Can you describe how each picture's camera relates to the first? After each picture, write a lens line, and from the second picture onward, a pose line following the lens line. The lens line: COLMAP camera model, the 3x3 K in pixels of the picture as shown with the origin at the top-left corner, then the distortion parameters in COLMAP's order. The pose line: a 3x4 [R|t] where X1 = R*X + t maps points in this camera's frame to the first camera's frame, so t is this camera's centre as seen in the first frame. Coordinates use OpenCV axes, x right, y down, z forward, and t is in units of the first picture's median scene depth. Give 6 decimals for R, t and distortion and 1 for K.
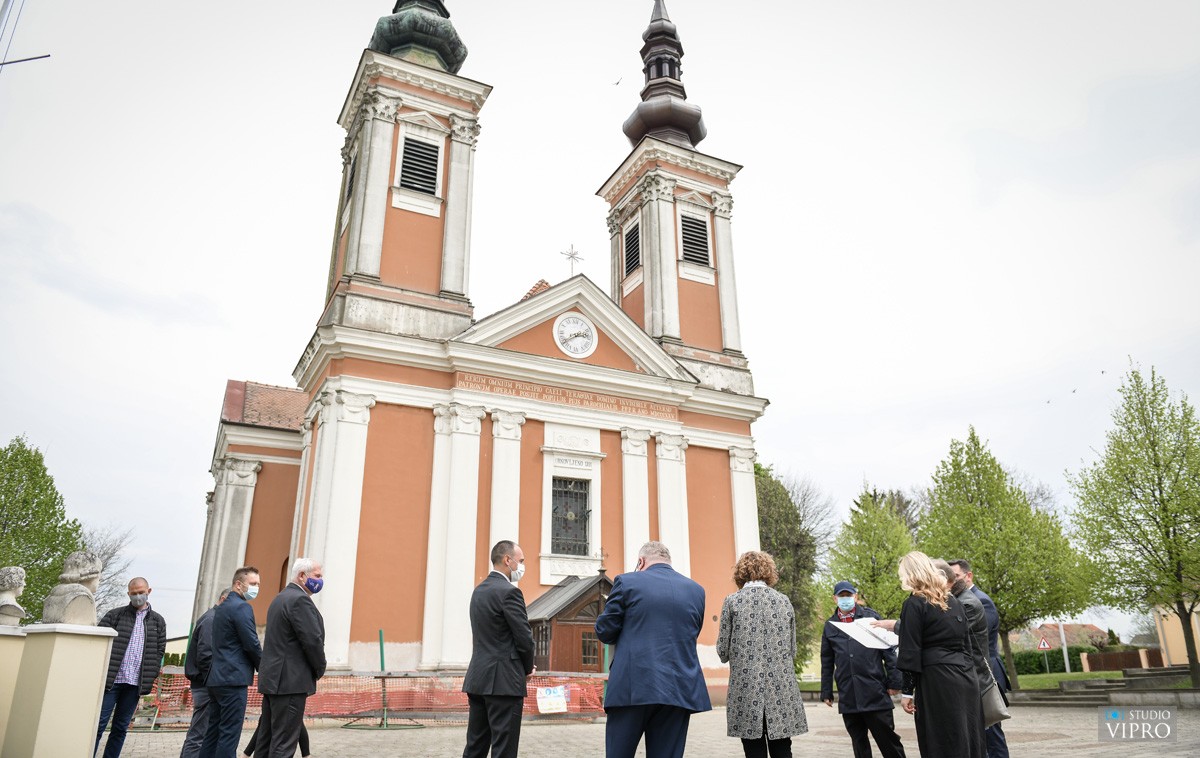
lens RADIAL K [[825.1, 0, 600.2], [0, 825.1, 354.7], [0, 0, 1]] dist [-0.053979, -0.004518]
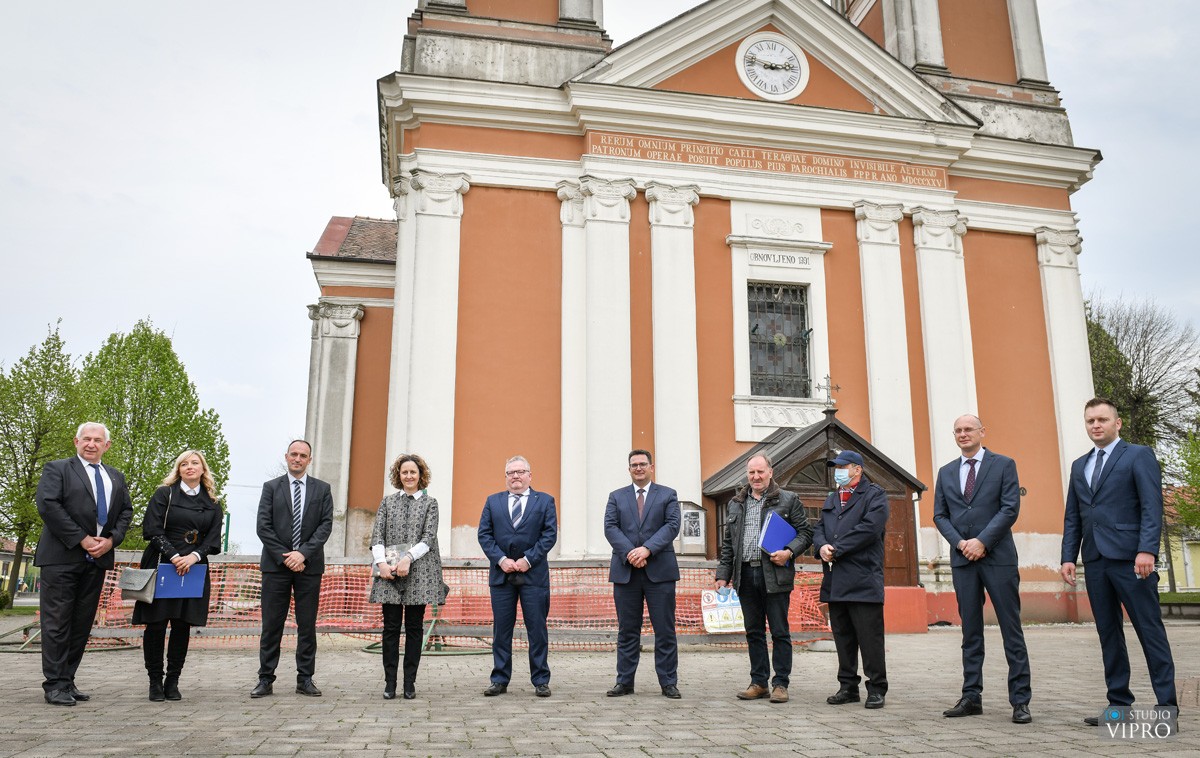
lens RADIAL K [[857.9, 0, 598.4], [0, 857.9, 407.4], [0, 0, 1]] dist [-0.051871, -0.005895]
pose [[0.954942, -0.049382, -0.292654, 0.021432], [0.096668, 0.984042, 0.149387, 0.129331], [0.280607, -0.170947, 0.944477, 0.302827]]
